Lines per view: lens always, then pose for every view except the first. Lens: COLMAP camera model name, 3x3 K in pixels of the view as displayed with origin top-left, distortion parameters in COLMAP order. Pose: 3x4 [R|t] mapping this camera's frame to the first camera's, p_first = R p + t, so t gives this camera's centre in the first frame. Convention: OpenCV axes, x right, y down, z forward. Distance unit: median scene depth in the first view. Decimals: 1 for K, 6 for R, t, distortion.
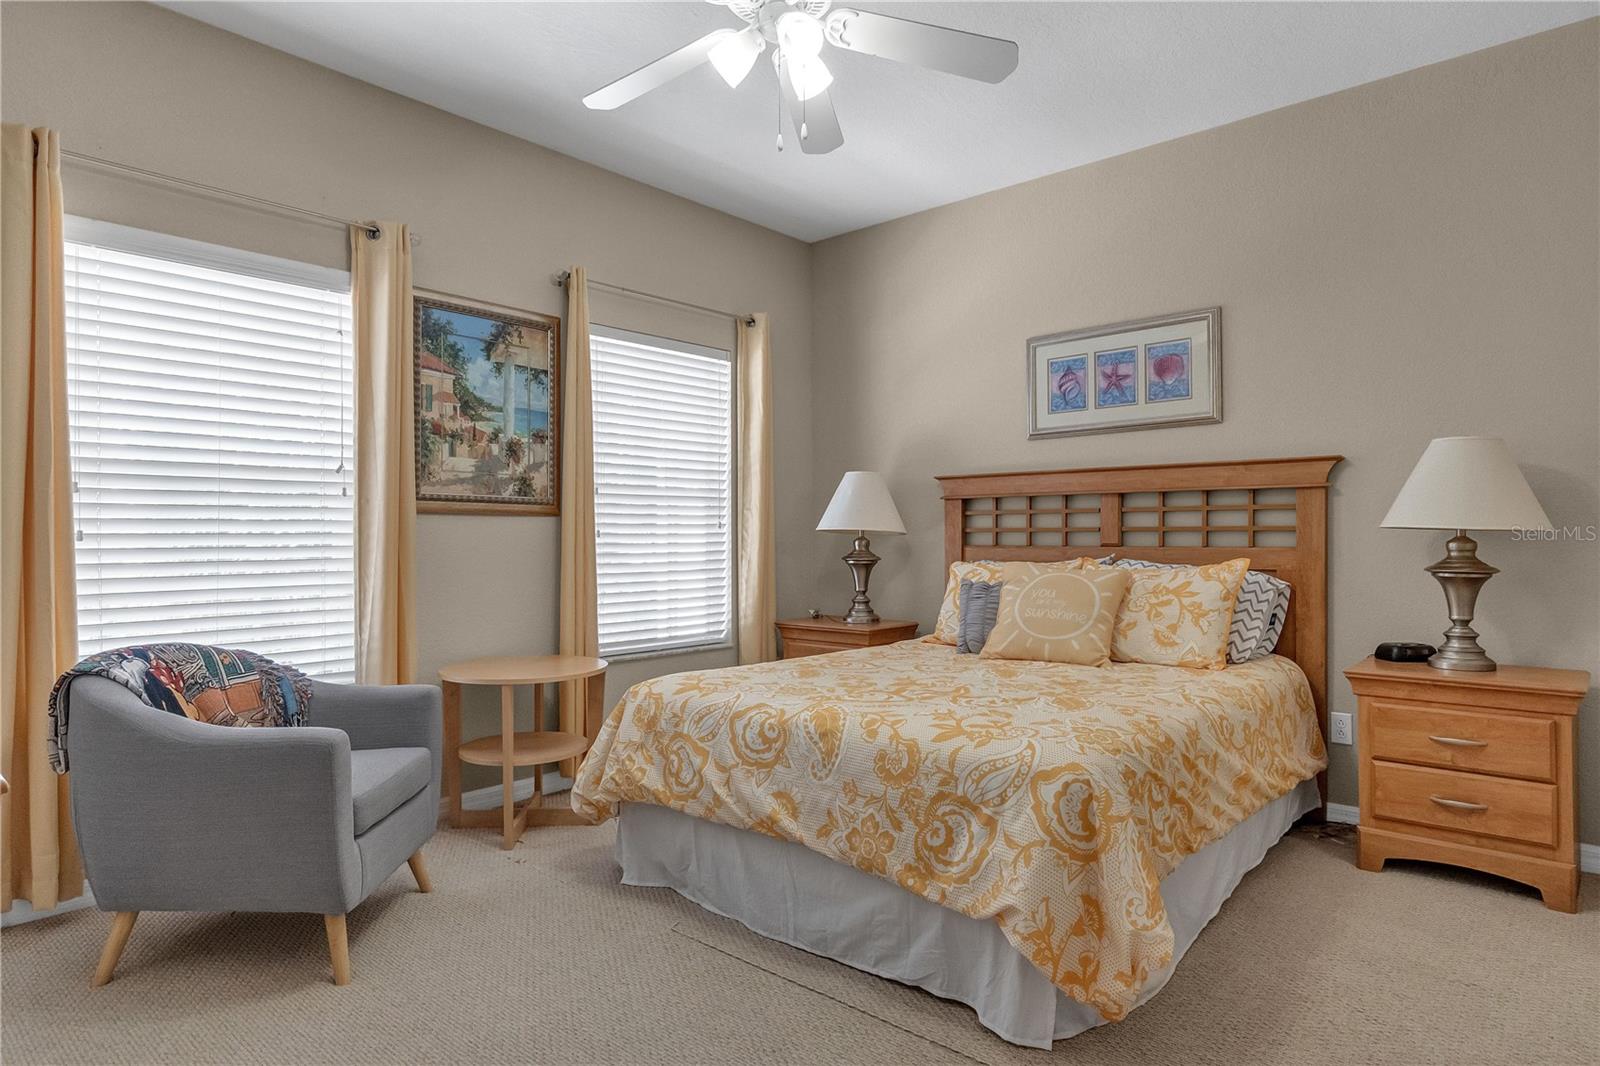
lens RADIAL K [[898.7, 0, 796.6], [0, 898.7, 535.4], [0, 0, 1]] dist [0.006223, -0.001210]
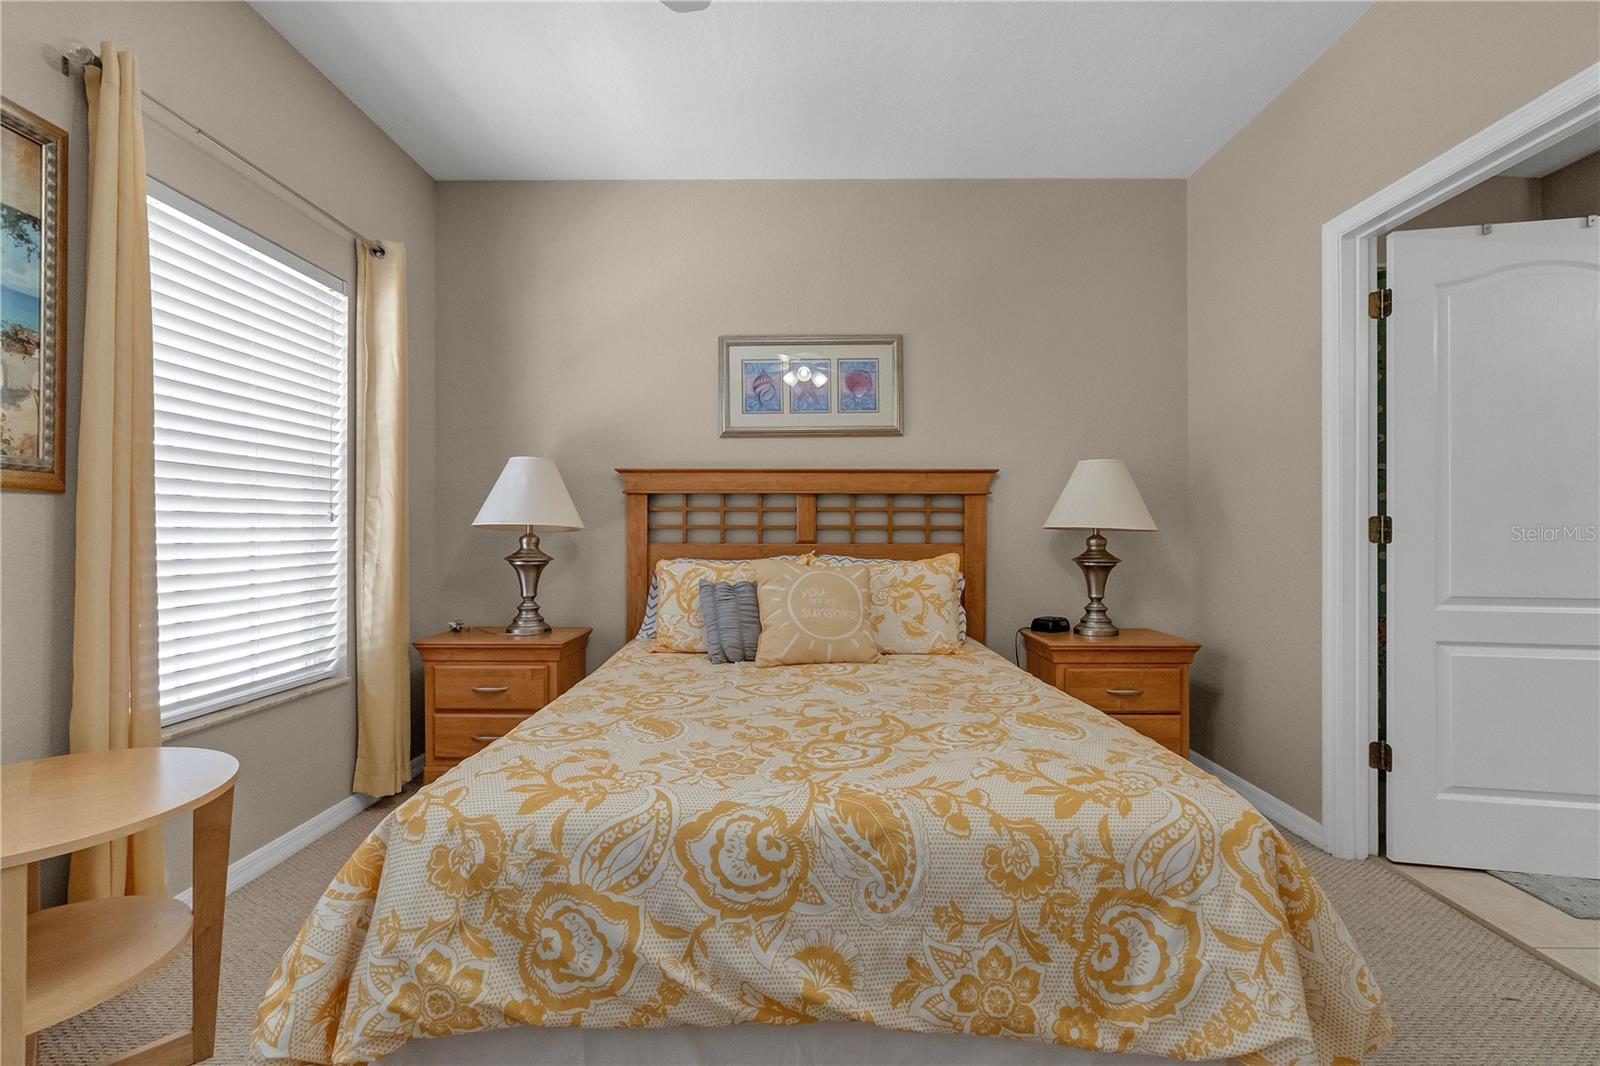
lens RADIAL K [[697.0, 0, 793.9], [0, 697.0, 530.3], [0, 0, 1]] dist [-0.004206, 0.001529]
pose [[0.753666, 0.006009, 0.657230, -0.241034], [-0.004251, 0.999982, -0.004268, 0.000516], [-0.657244, 0.000422, 0.753678, 0.455713]]
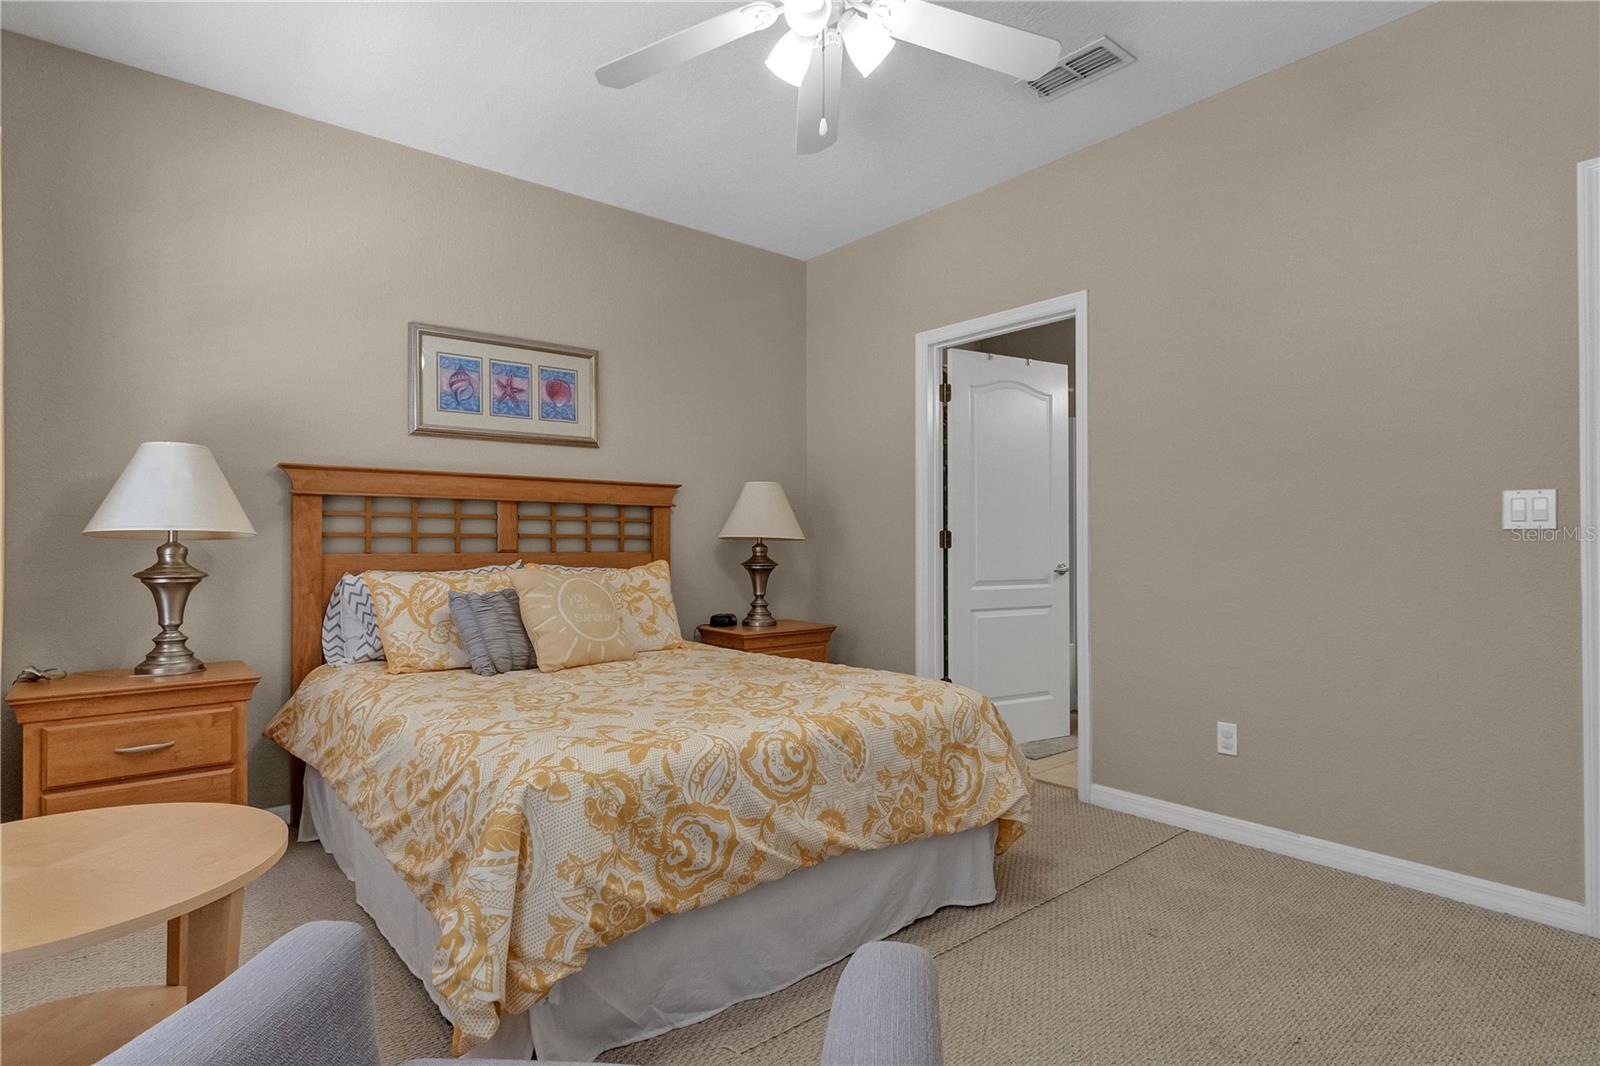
lens RADIAL K [[820.6, 0, 787.9], [0, 820.6, 528.1], [0, 0, 1]] dist [-0.004067, -0.002002]
pose [[0.152951, 0.020984, 0.988011, -0.619151], [-0.002071, 0.999779, -0.020913, 0.004017], [-0.988232, 0.001152, 0.152960, 0.637318]]
